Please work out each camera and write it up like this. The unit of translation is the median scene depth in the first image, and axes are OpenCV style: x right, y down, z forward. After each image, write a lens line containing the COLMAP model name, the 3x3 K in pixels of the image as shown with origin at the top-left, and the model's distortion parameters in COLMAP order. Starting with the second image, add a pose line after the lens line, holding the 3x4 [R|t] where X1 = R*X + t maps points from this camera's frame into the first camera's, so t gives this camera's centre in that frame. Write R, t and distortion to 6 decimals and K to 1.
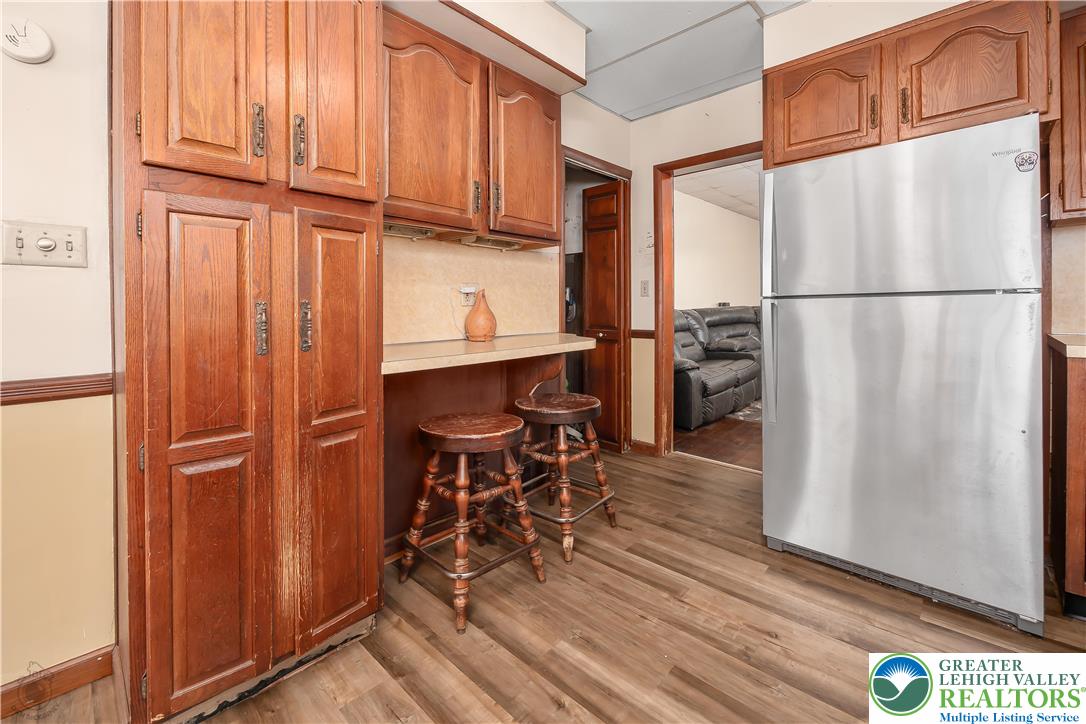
lens RADIAL K [[458.9, 0, 543.5], [0, 458.9, 309.0], [0, 0, 1]] dist [-0.009058, 0.000138]
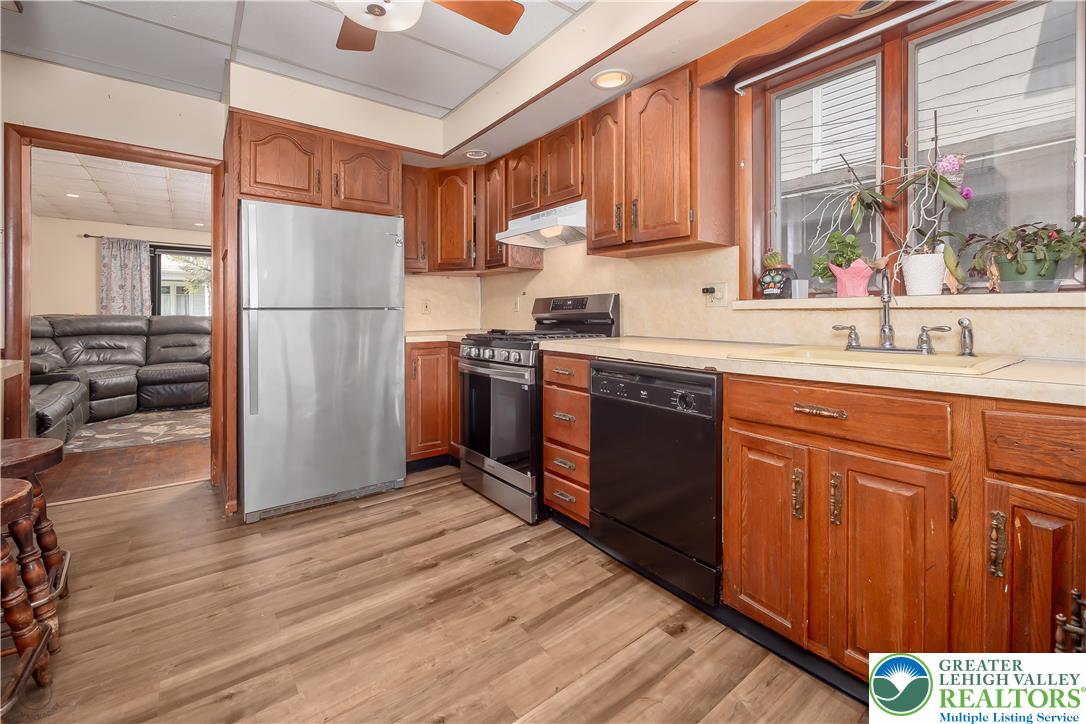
lens RADIAL K [[458.9, 0, 543.5], [0, 458.9, 309.0], [0, 0, 1]] dist [-0.009058, 0.000138]
pose [[0.148726, 0.021538, 0.988644, -0.637117], [0.003068, 0.999748, -0.022241, 0.005864], [-0.988874, 0.006341, 0.148622, 0.090764]]
